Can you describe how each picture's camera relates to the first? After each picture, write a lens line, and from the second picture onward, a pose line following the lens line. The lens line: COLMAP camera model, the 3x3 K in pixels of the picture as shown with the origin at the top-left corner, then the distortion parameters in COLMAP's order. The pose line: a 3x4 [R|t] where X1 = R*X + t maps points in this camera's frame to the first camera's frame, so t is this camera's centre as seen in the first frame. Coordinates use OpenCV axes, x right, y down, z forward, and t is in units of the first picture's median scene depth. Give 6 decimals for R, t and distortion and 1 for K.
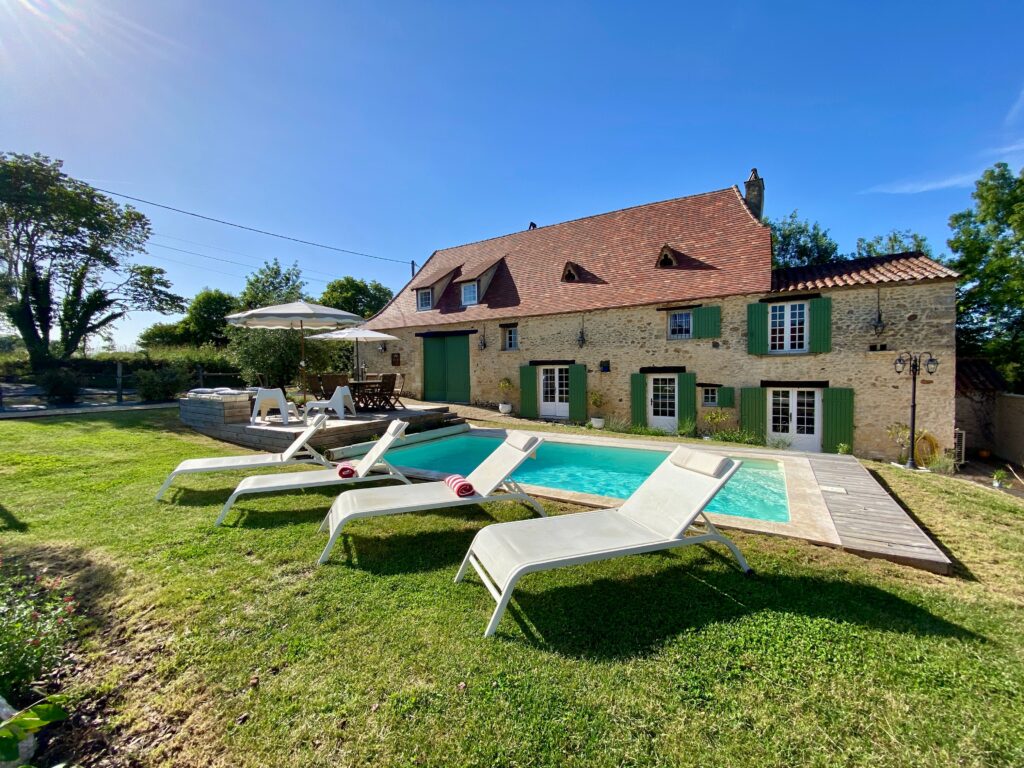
lens RADIAL K [[415.1, 0, 507.9], [0, 415.1, 391.9], [0, 0, 1]] dist [-0.002345, -0.010591]
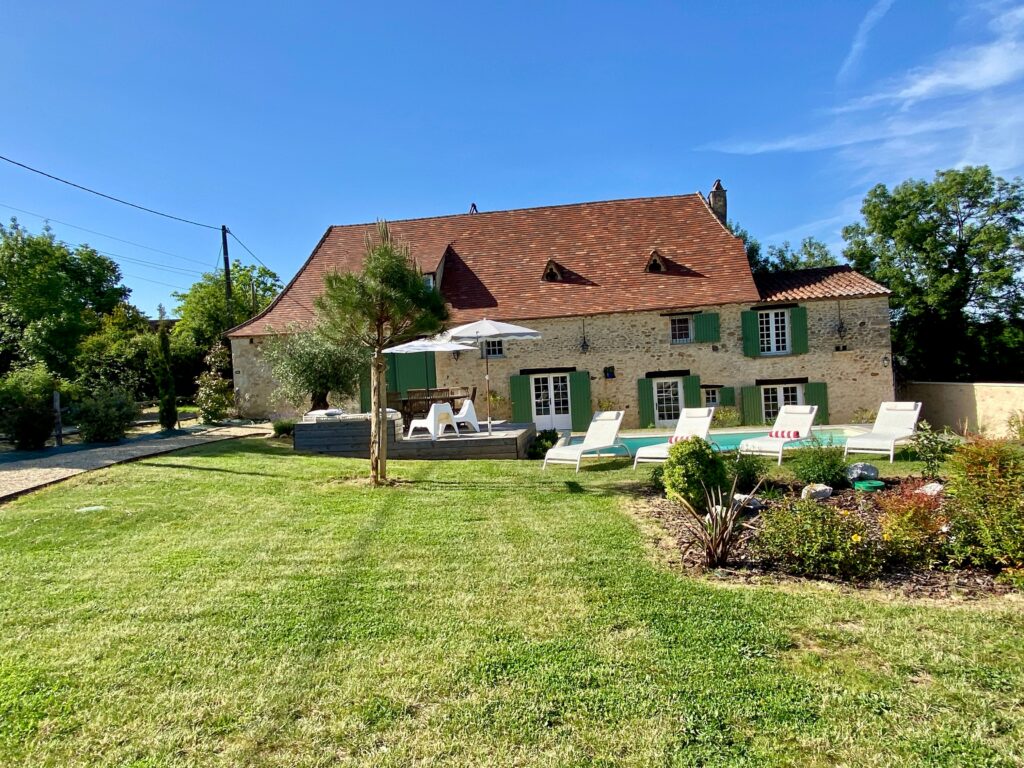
lens RADIAL K [[650.8, 0, 514.2], [0, 650.8, 393.0], [0, 0, 1]] dist [0.033121, -0.021242]
pose [[0.912254, -0.047857, 0.406821, -0.629509], [0.063873, 0.997623, -0.025872, 0.011226], [-0.404616, 0.049586, 0.913142, -0.307708]]
